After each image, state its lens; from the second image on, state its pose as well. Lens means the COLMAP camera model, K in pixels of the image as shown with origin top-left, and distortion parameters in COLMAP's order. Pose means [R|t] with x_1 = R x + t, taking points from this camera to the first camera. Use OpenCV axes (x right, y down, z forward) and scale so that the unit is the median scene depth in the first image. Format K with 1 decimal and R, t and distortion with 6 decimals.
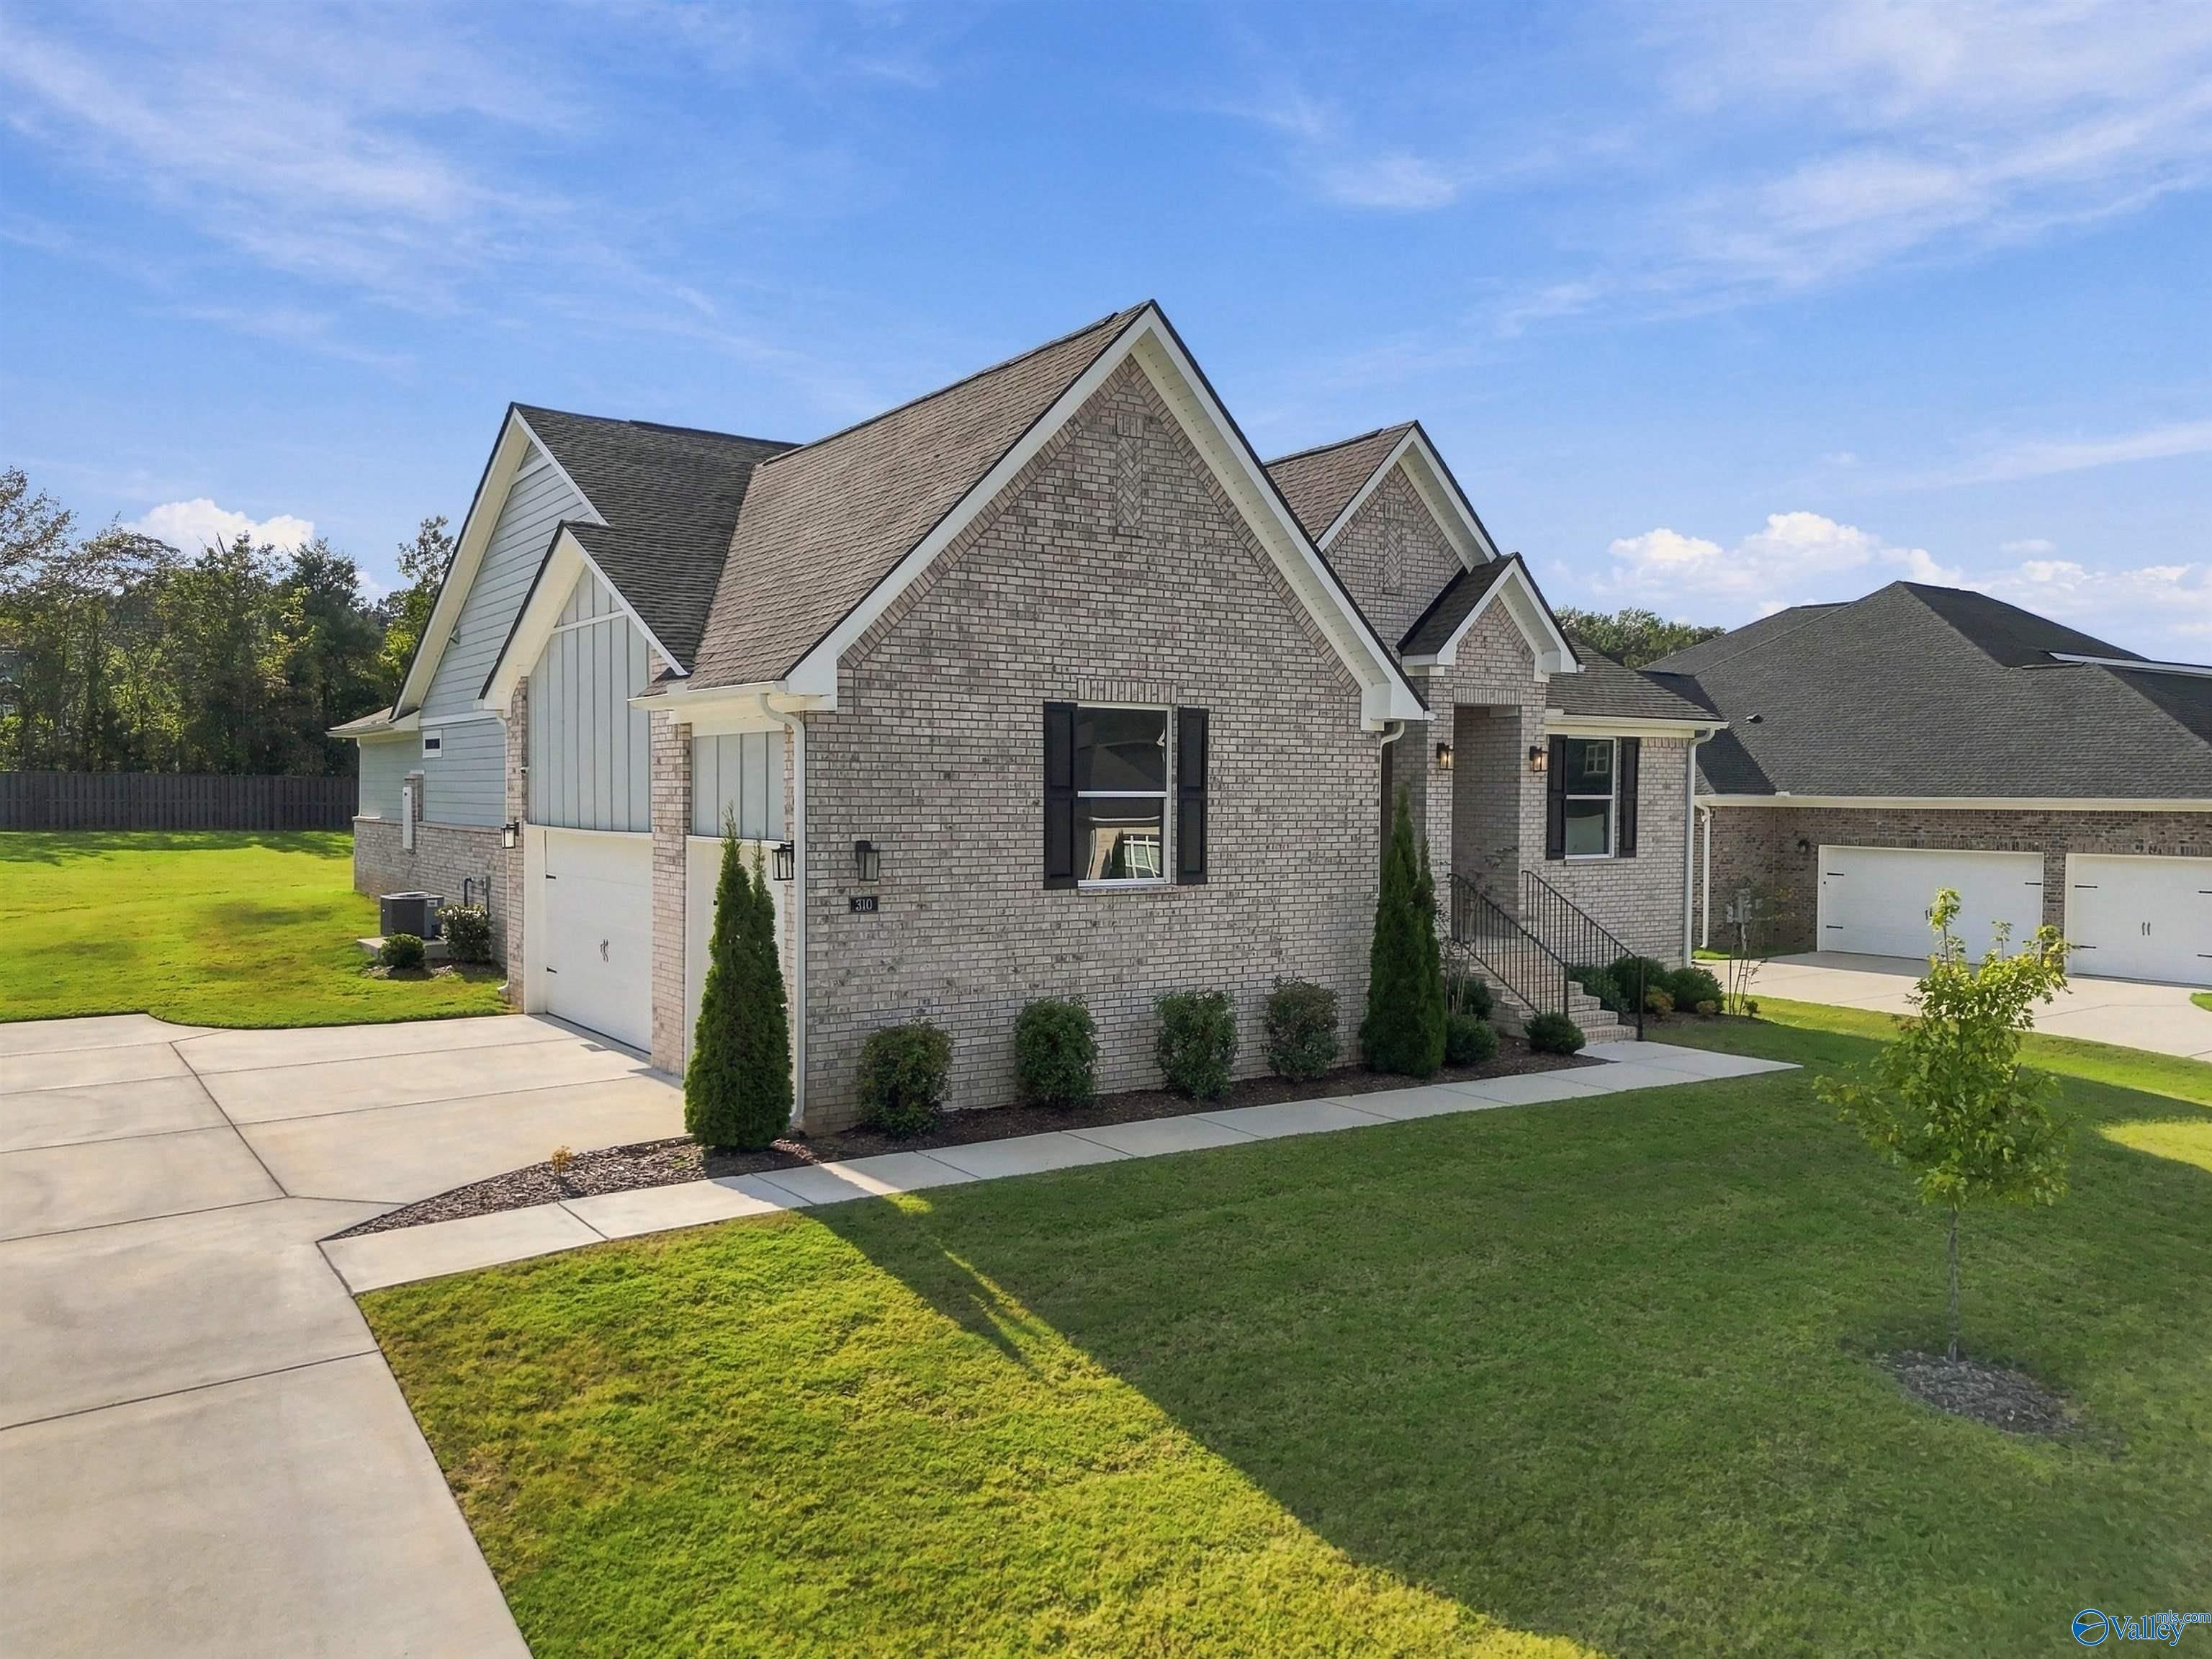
lens RADIAL K [[1617.7, 0, 1103.4], [0, 1617.7, 856.2], [0, 0, 1]] dist [0.078185, -0.078944]
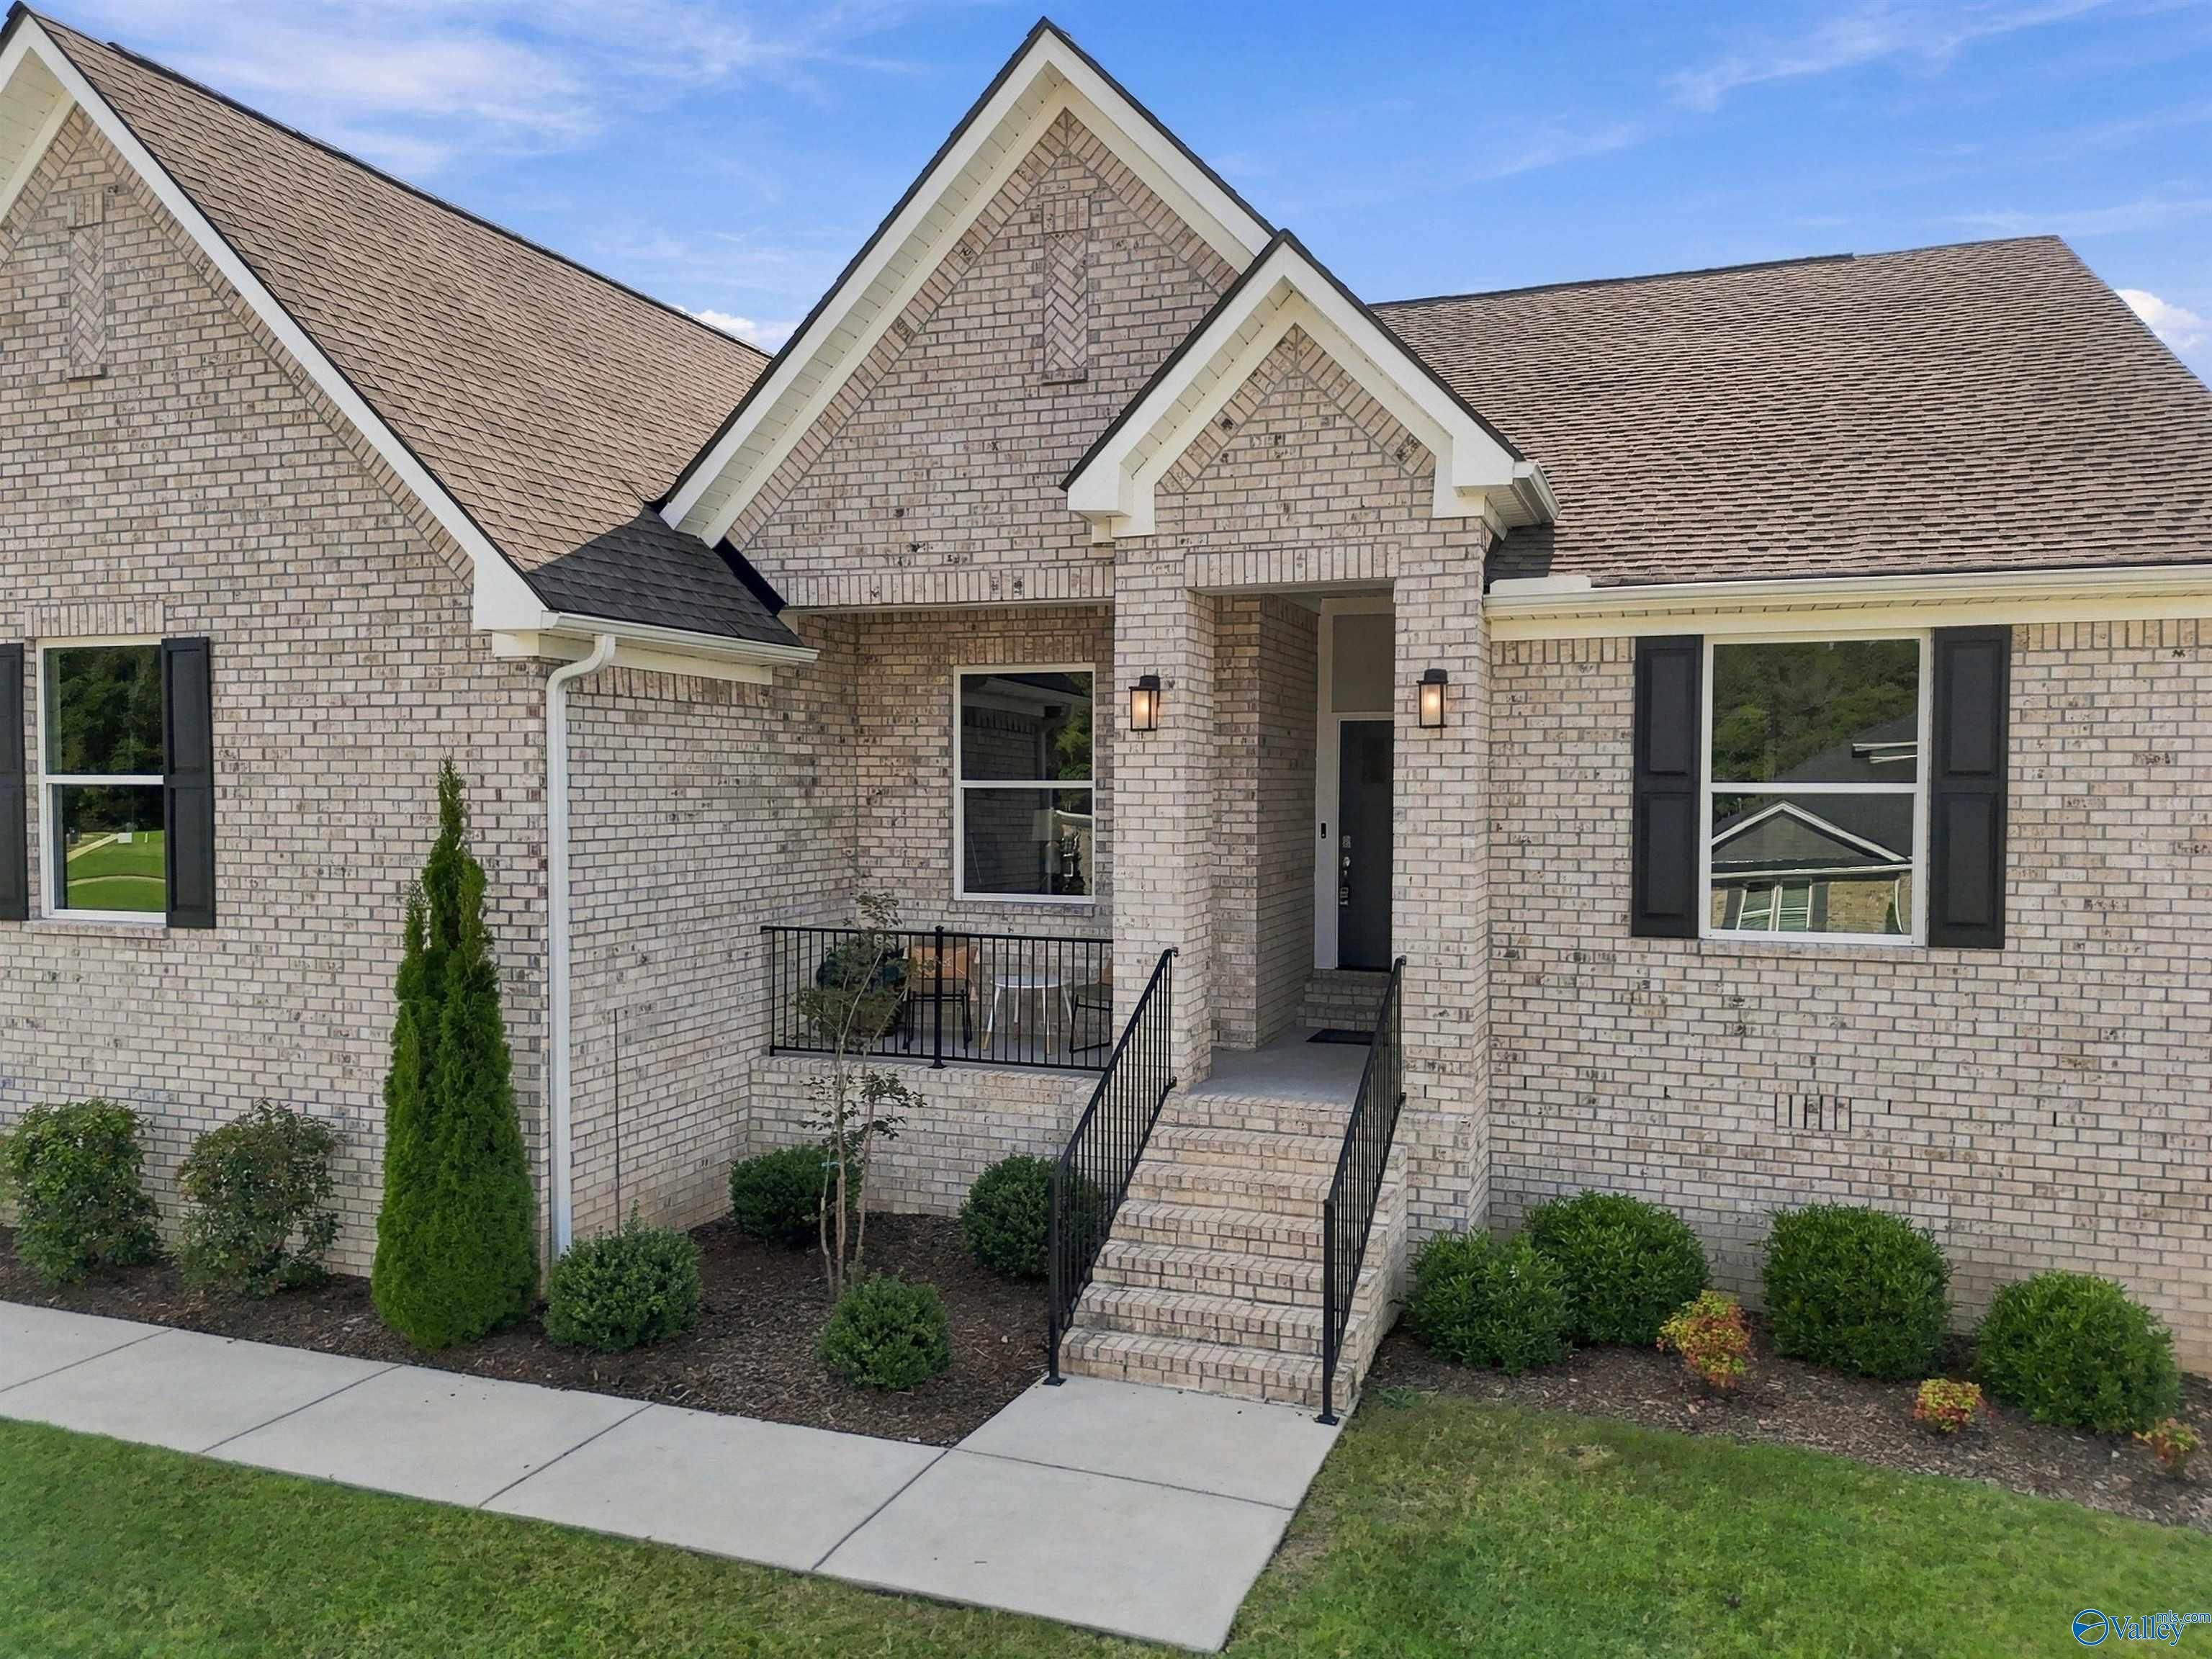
lens RADIAL K [[1640.3, 0, 1106.0], [0, 1640.3, 829.5], [0, 0, 1]] dist [0.060623, -0.074459]
pose [[0.586472, 0.019765, -0.809728, 0.771666], [-0.032508, 0.999471, 0.000852, -0.031391], [0.809317, 0.025823, 0.586804, 0.923045]]
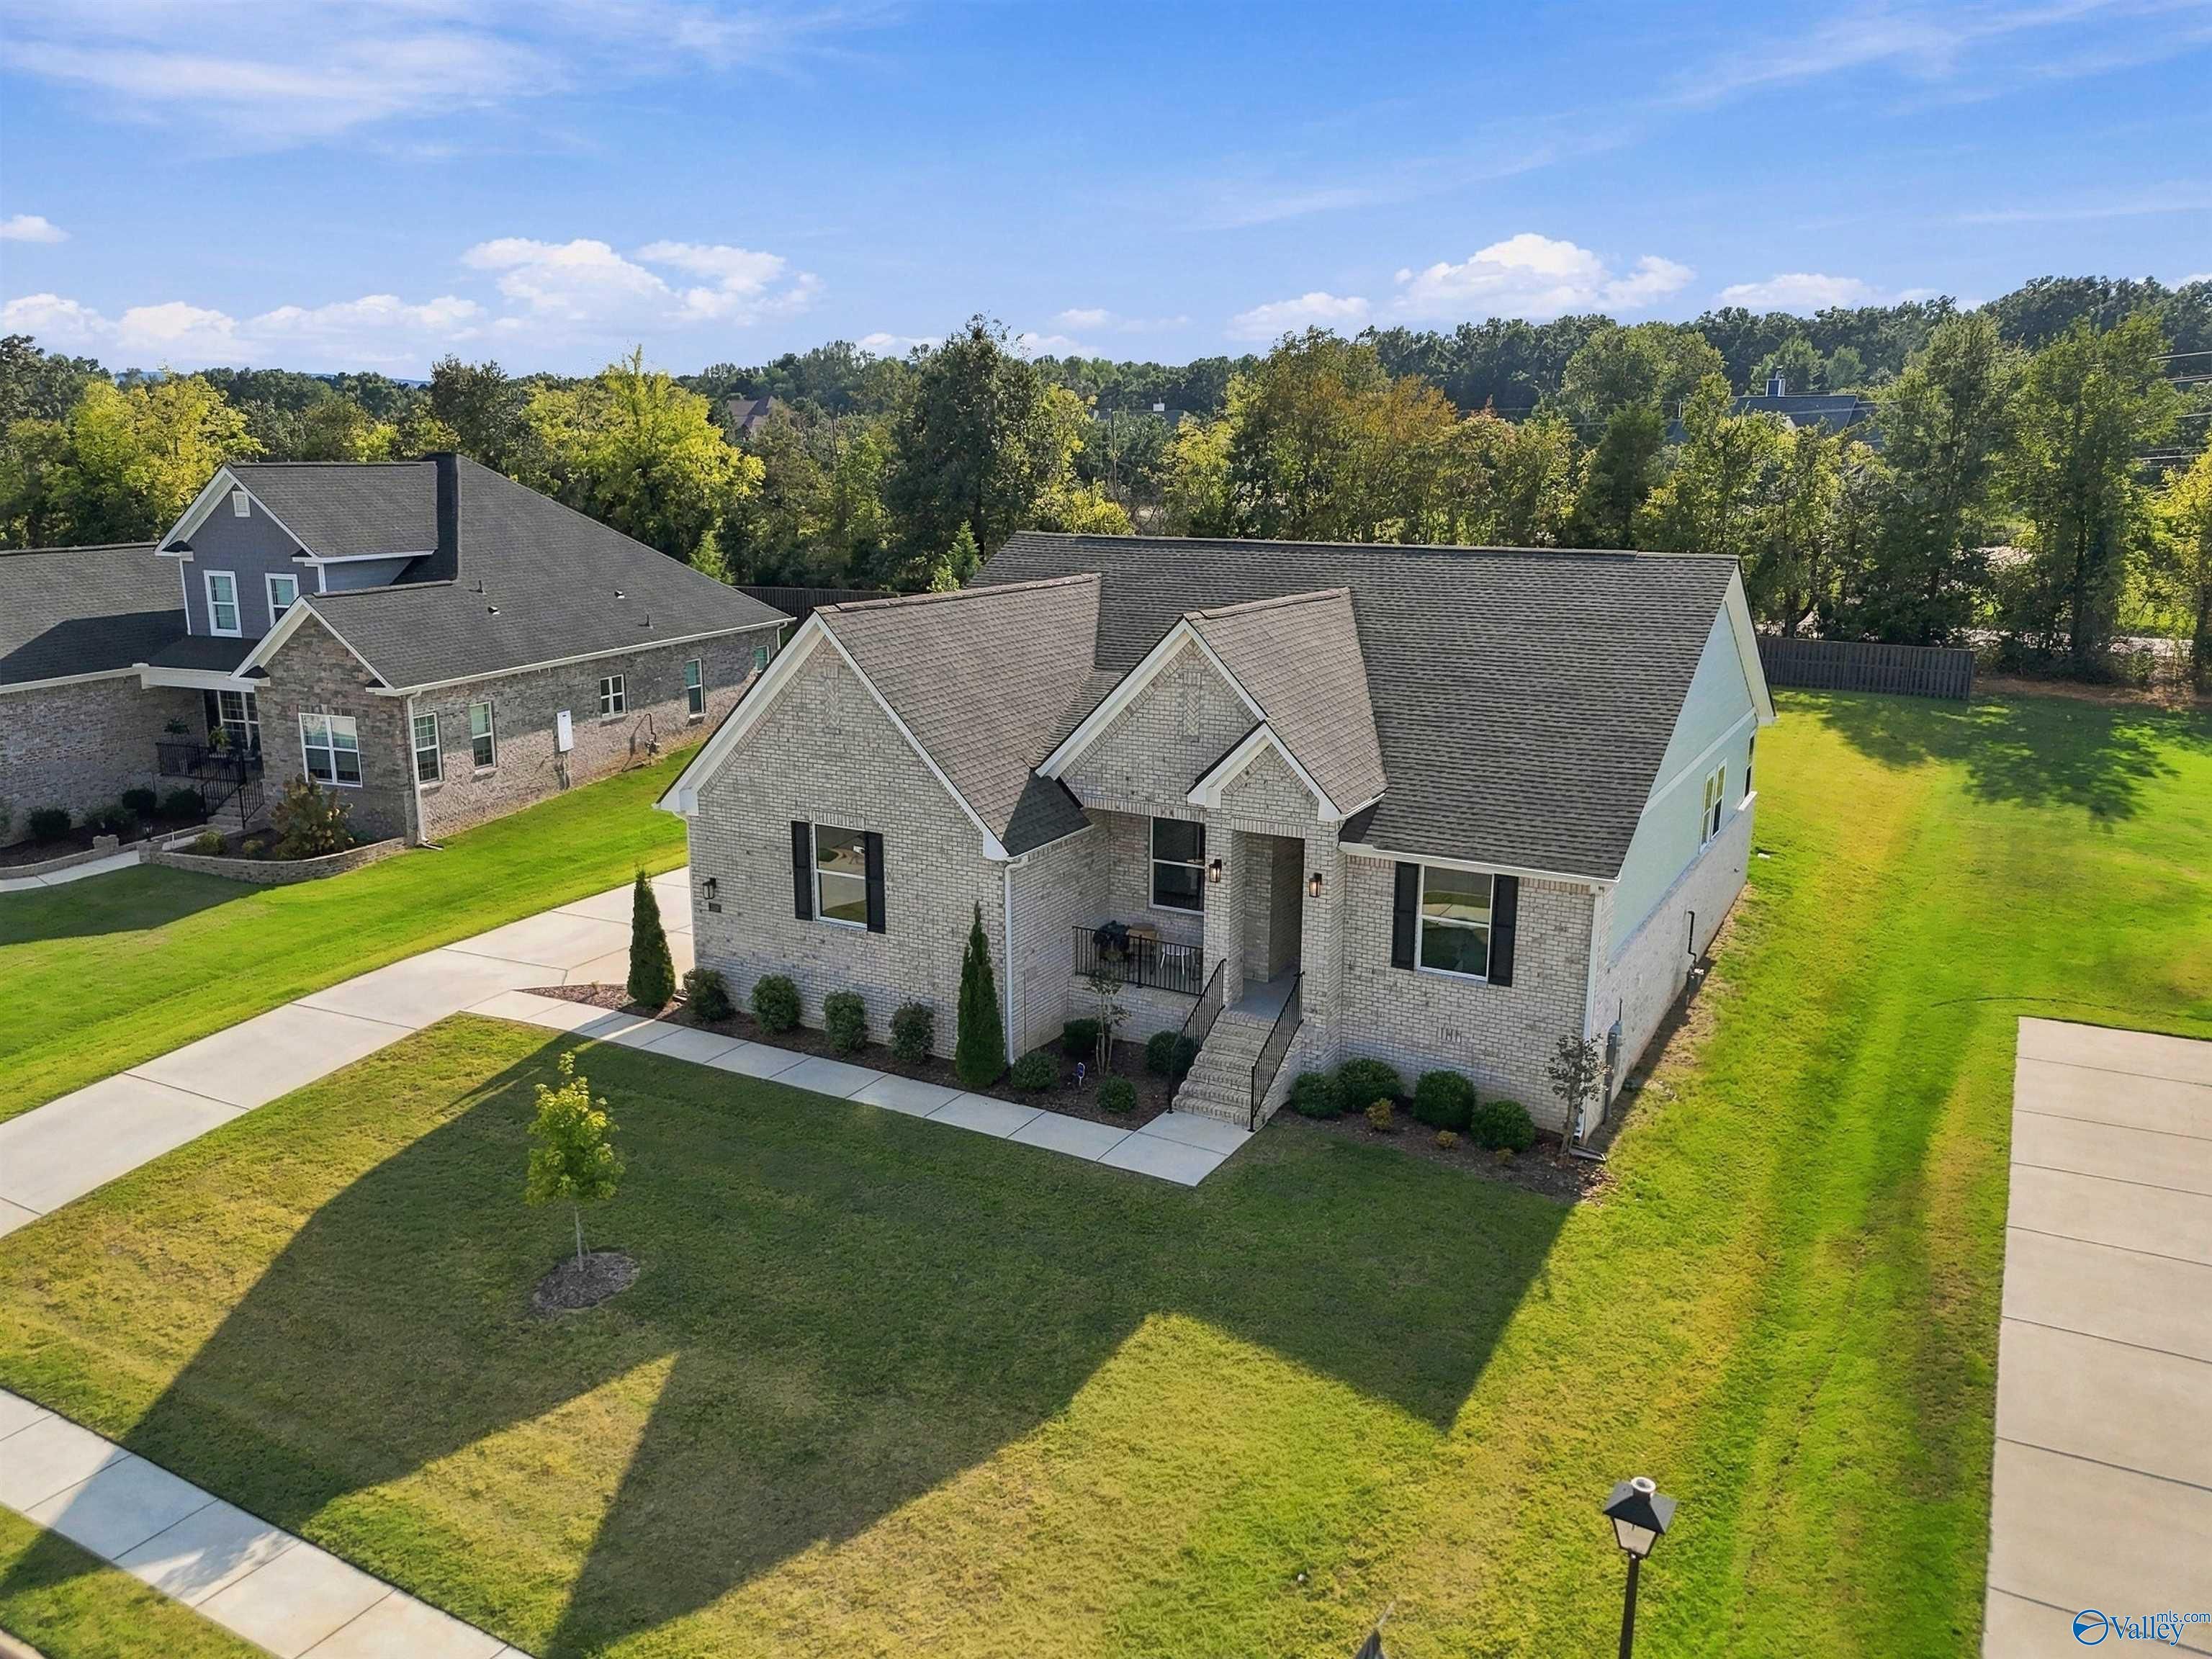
lens RADIAL K [[1625.7, 0, 1106.0], [0, 1625.7, 829.5], [0, 0, 1]] dist [0.074475, -0.083932]
pose [[0.451954, 0.201871, -0.868899, 1.659208], [-0.039416, 0.977625, 0.206629, -0.460052], [0.891170, -0.059138, 0.449799, 0.454435]]
